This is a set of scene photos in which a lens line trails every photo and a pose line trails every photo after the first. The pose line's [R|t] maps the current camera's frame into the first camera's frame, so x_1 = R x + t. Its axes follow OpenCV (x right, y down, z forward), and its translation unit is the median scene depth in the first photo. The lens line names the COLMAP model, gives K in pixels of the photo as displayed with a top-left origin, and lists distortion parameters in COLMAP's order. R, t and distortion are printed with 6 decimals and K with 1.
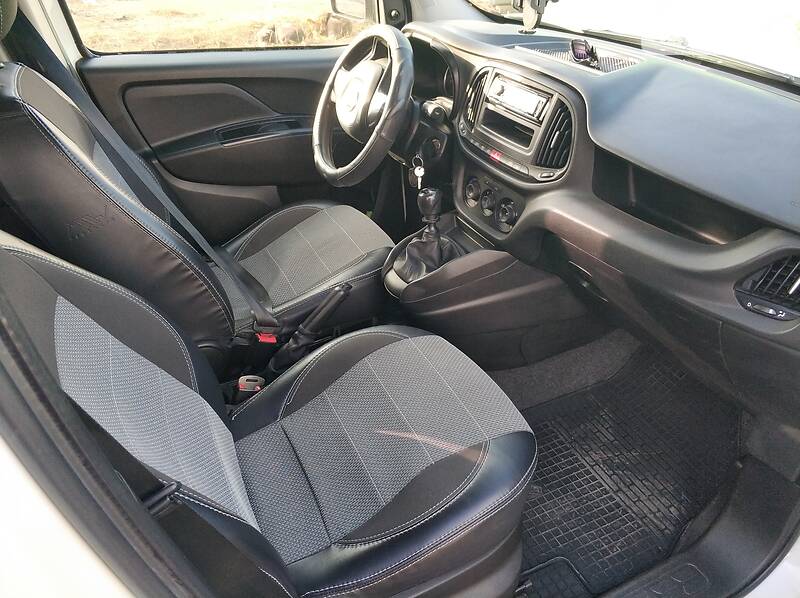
lens RADIAL K [[622.9, 0, 398.8], [0, 622.9, 302.6], [0, 0, 1]] dist [0.057106, -0.000929]
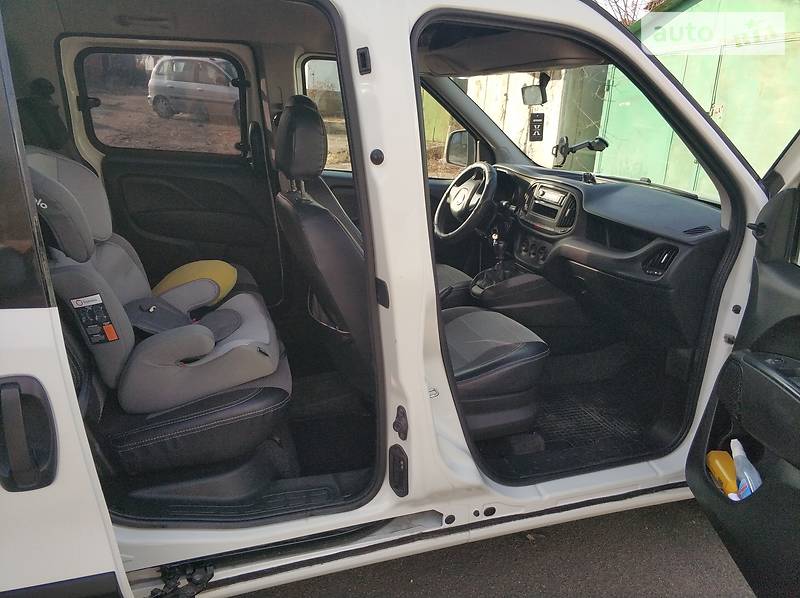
lens RADIAL K [[622.9, 0, 399.9], [0, 622.9, 296.1], [0, 0, 1]] dist [0.057106, -0.000929]
pose [[0.990495, 0.090535, -0.103557, -0.039227], [-0.115823, 0.955056, -0.272859, 0.500362], [0.074199, 0.282260, 0.956464, -0.718252]]
